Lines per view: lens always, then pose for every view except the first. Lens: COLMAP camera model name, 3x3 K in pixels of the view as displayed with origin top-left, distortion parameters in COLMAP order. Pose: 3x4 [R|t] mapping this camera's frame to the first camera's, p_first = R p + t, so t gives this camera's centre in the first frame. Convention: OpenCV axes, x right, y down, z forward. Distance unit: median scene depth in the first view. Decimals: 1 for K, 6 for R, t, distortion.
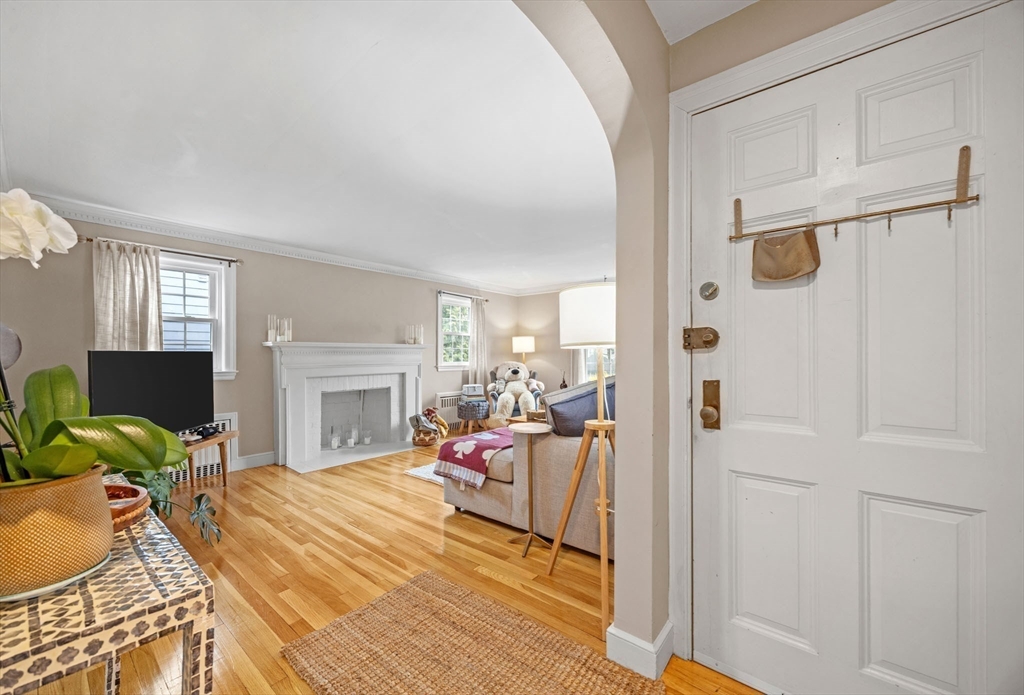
lens RADIAL K [[397.9, 0, 507.3], [0, 397.9, 351.2], [0, 0, 1]] dist [-0.000078, 0.000042]
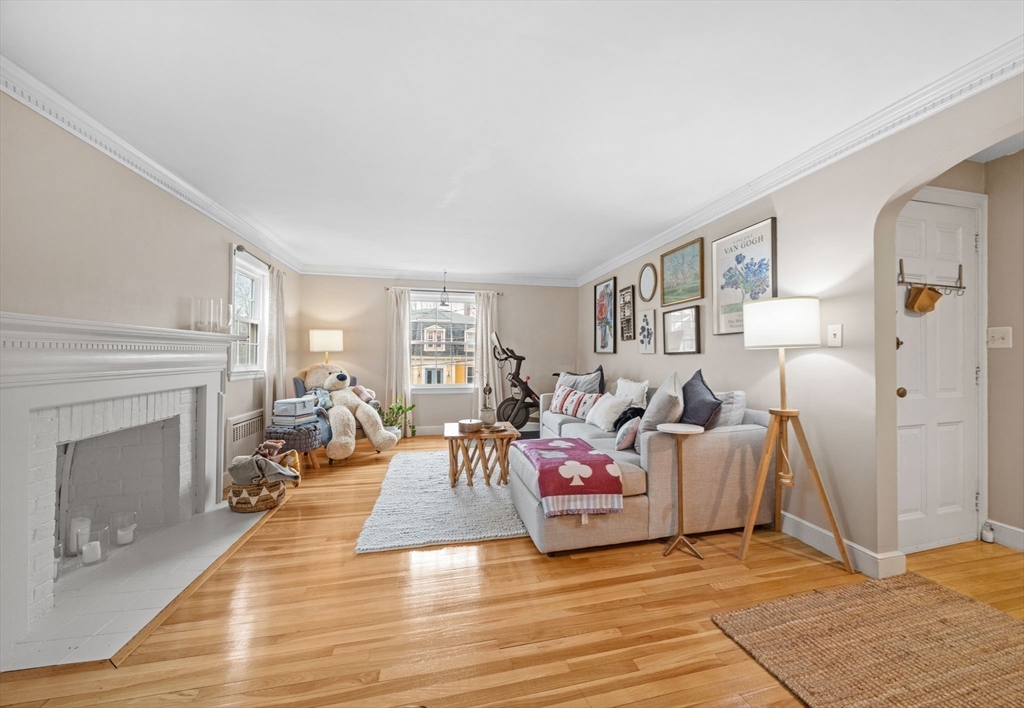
lens RADIAL K [[397.6, 0, 531.3], [0, 397.6, 355.4], [0, 0, 1]] dist [-0.001747, 0.000519]
pose [[0.592863, 0.004382, 0.805292, -0.585617], [-0.010499, 0.999942, 0.002288, 0.008975], [-0.805235, -0.009811, 0.592875, 0.445402]]
